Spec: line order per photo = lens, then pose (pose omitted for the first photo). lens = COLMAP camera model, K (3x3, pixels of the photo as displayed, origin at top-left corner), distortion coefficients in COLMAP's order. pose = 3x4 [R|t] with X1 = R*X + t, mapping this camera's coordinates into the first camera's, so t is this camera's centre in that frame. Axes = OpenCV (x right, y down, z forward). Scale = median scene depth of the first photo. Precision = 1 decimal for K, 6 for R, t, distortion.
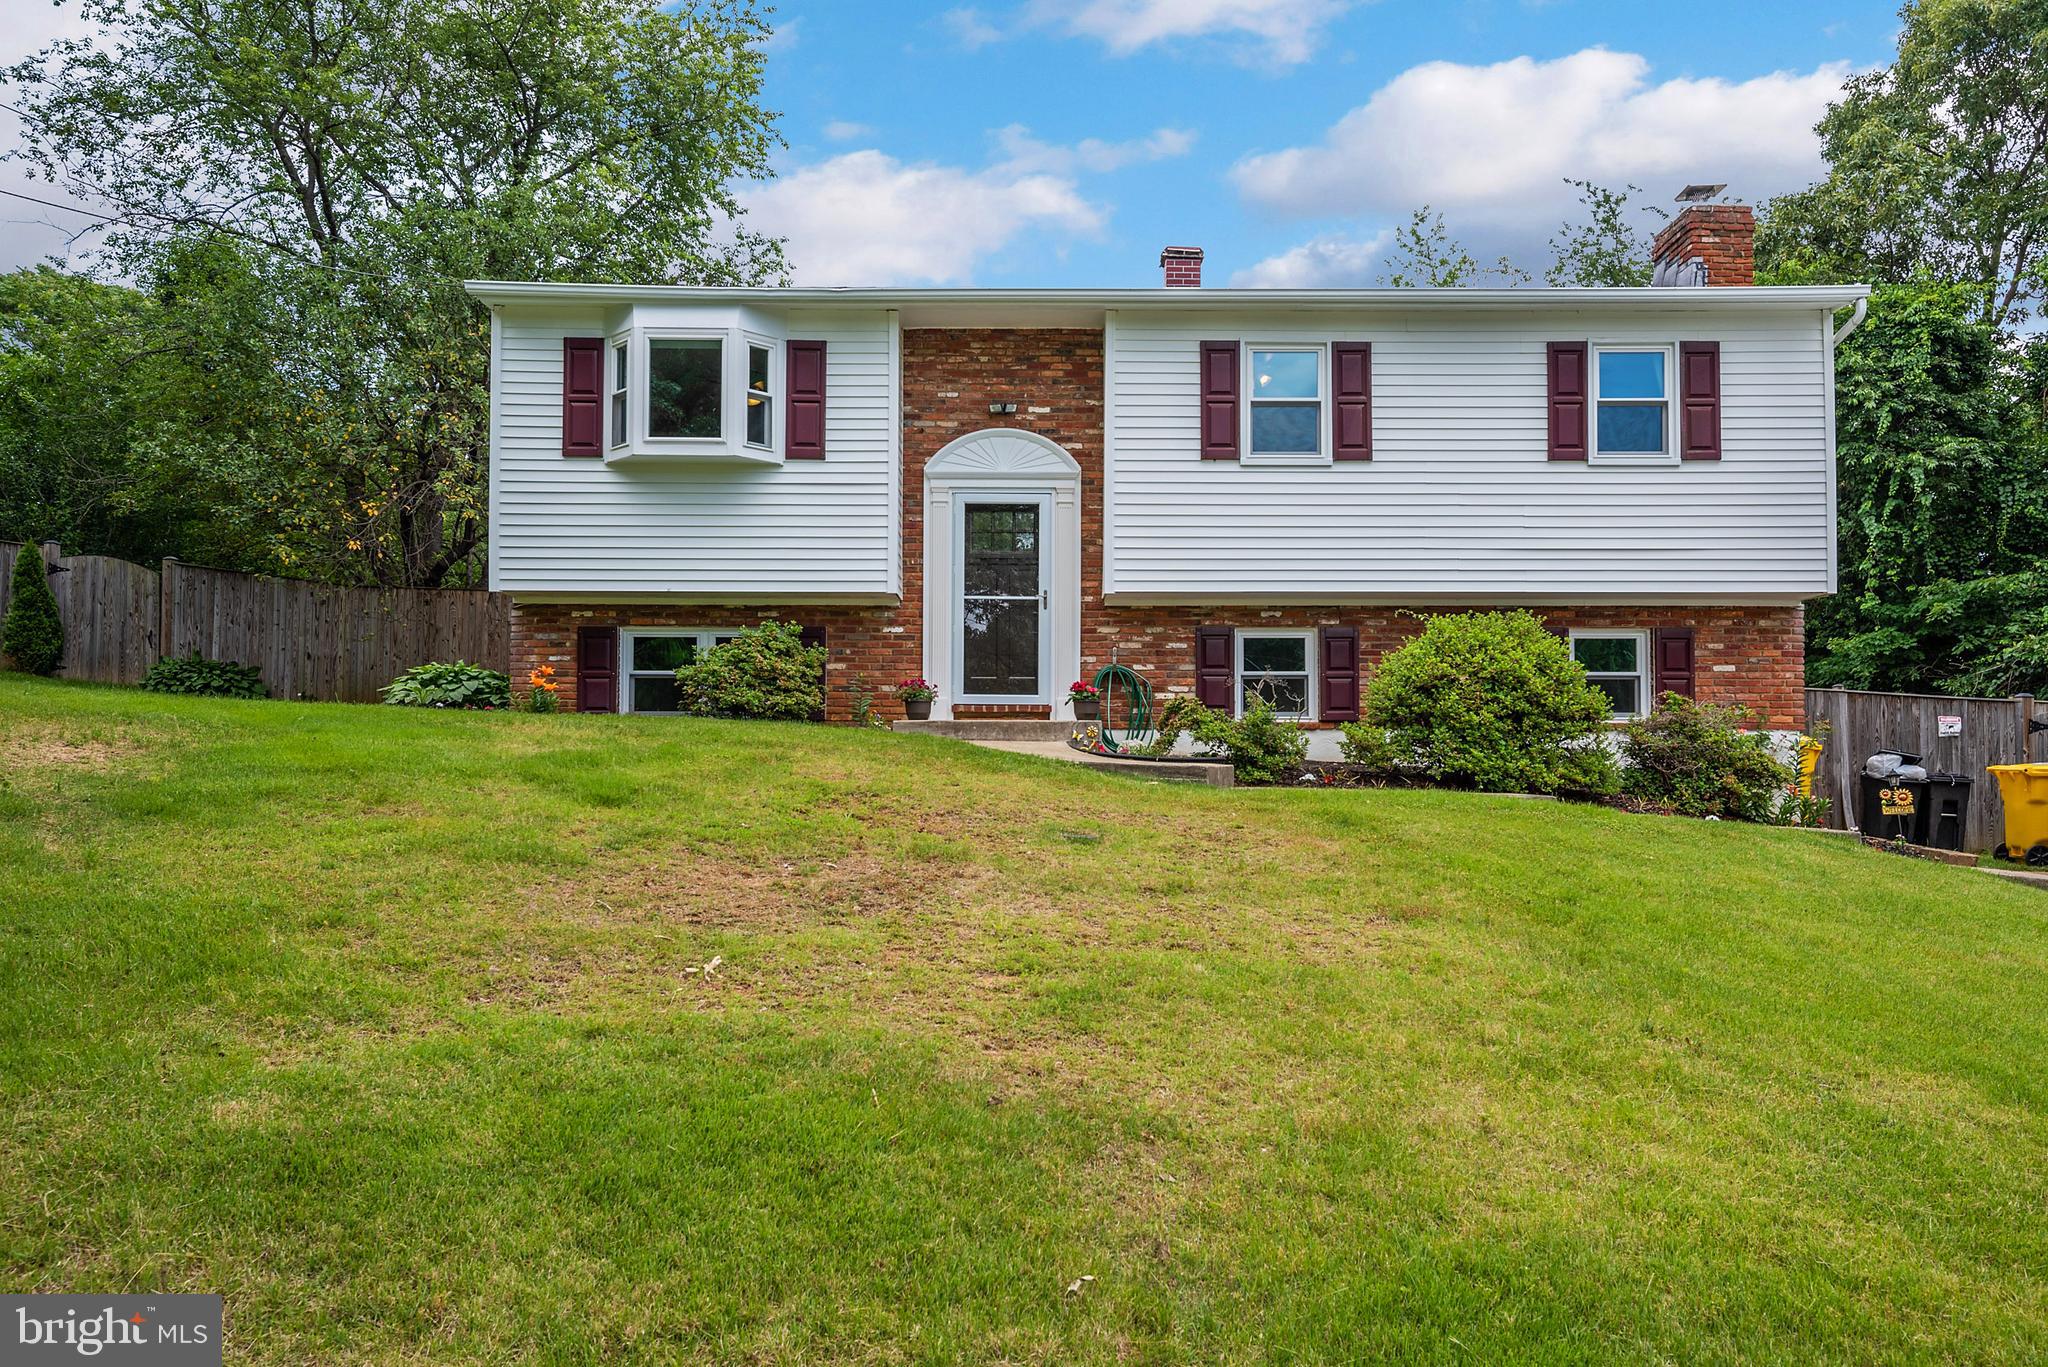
lens RADIAL K [[1527.1, 0, 1034.5], [0, 1527.1, 698.8], [0, 0, 1]] dist [0.029248, -0.000808]
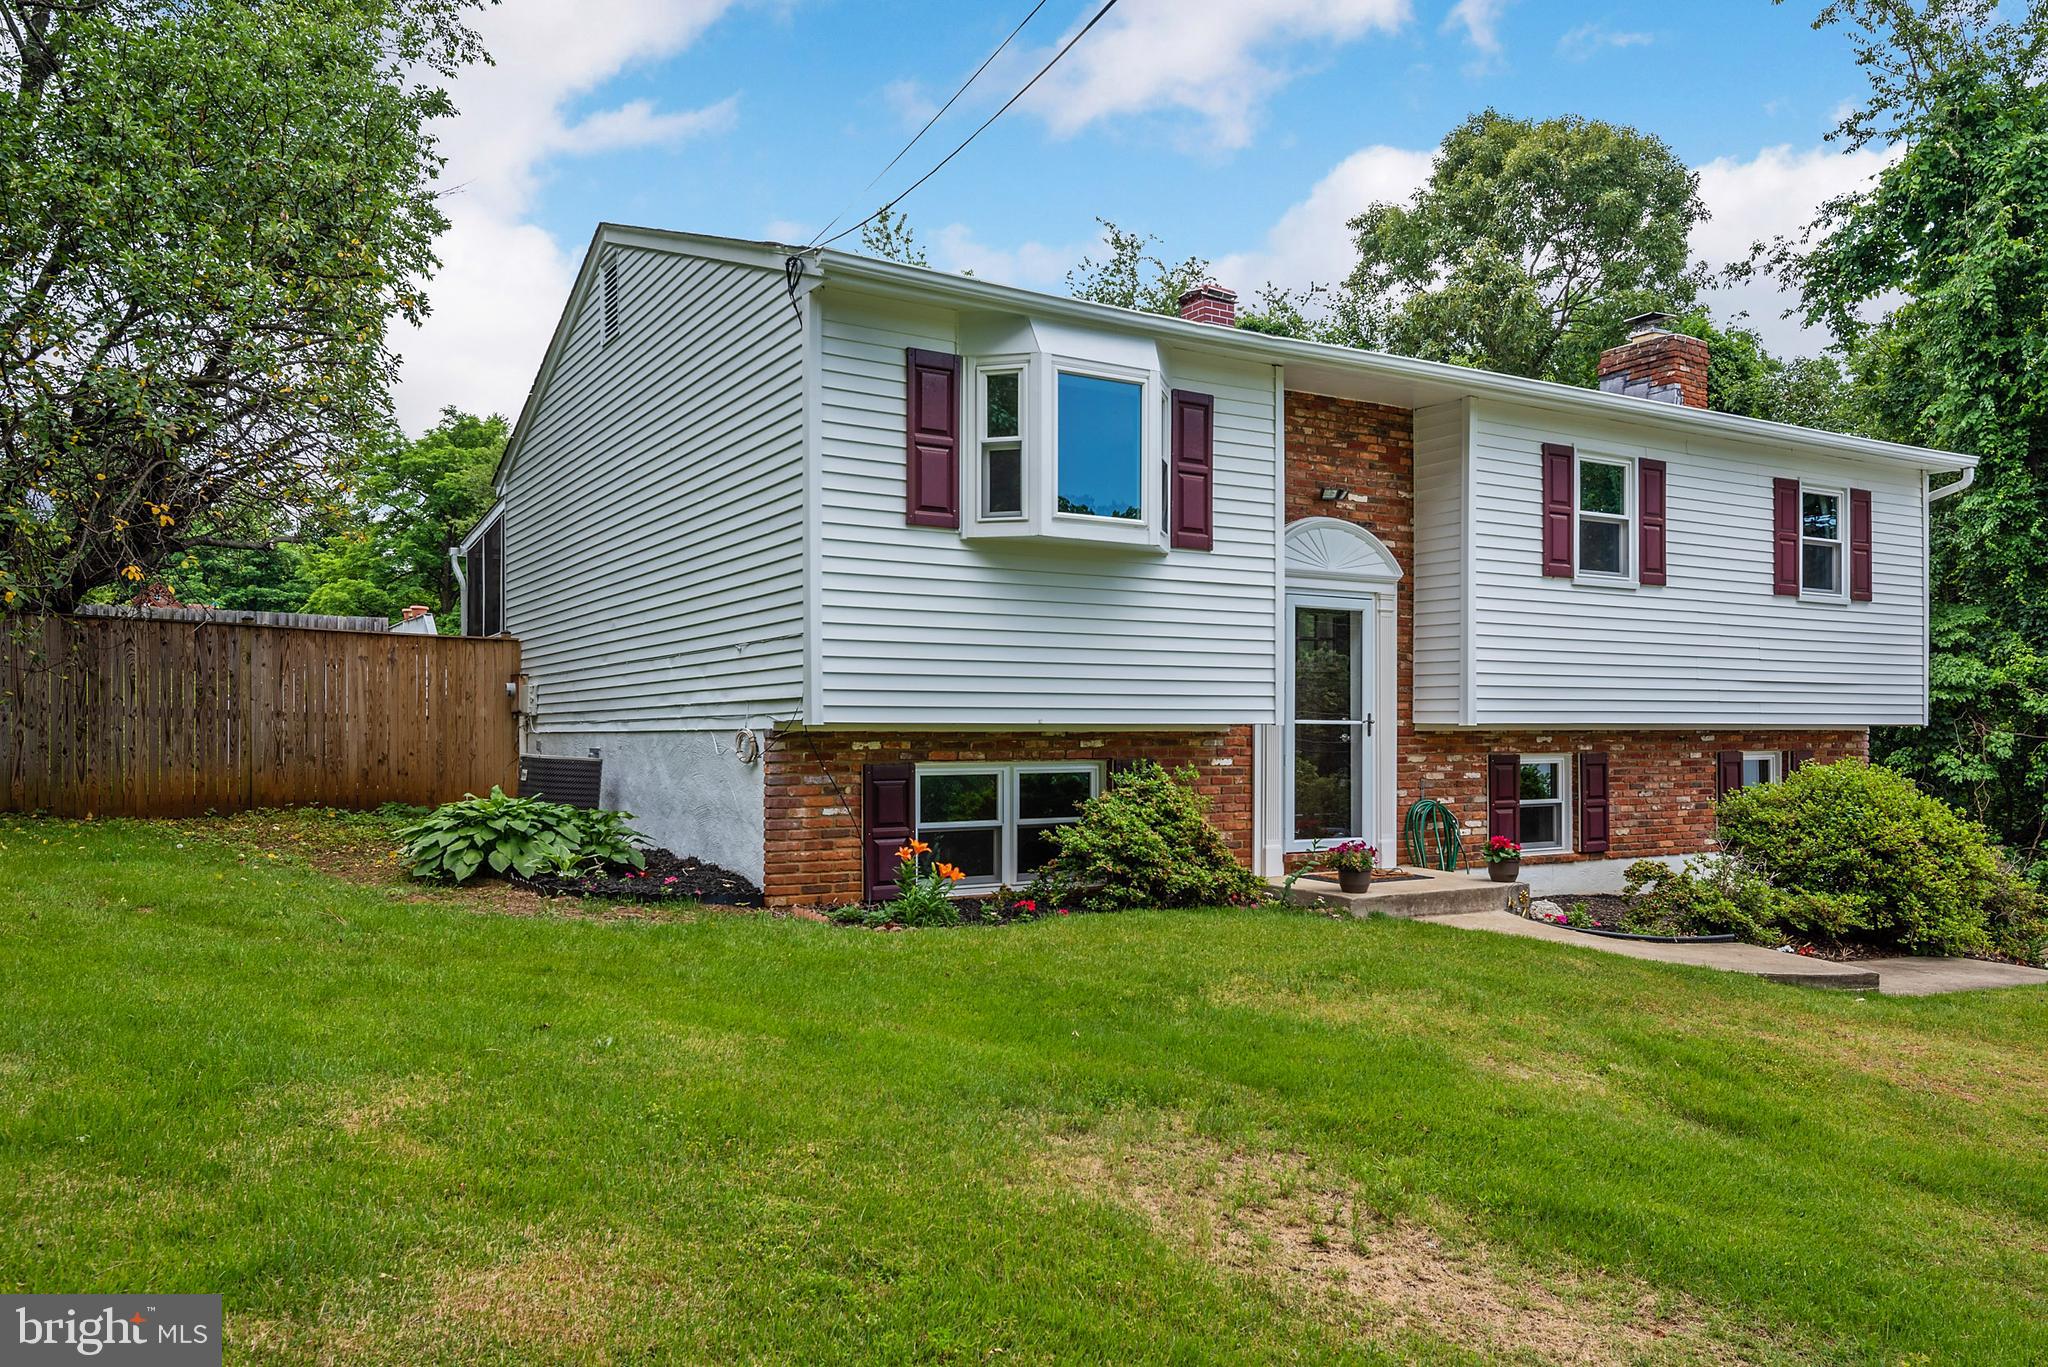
lens RADIAL K [[1437.4, 0, 981.6], [0, 1437.4, 720.4], [0, 0, 1]] dist [0.004129, 0.003606]
pose [[0.867218, -0.000719, 0.497929, -0.578656], [-0.022983, 0.998875, 0.041470, -0.095691], [-0.497398, -0.047407, 0.866226, 0.414206]]
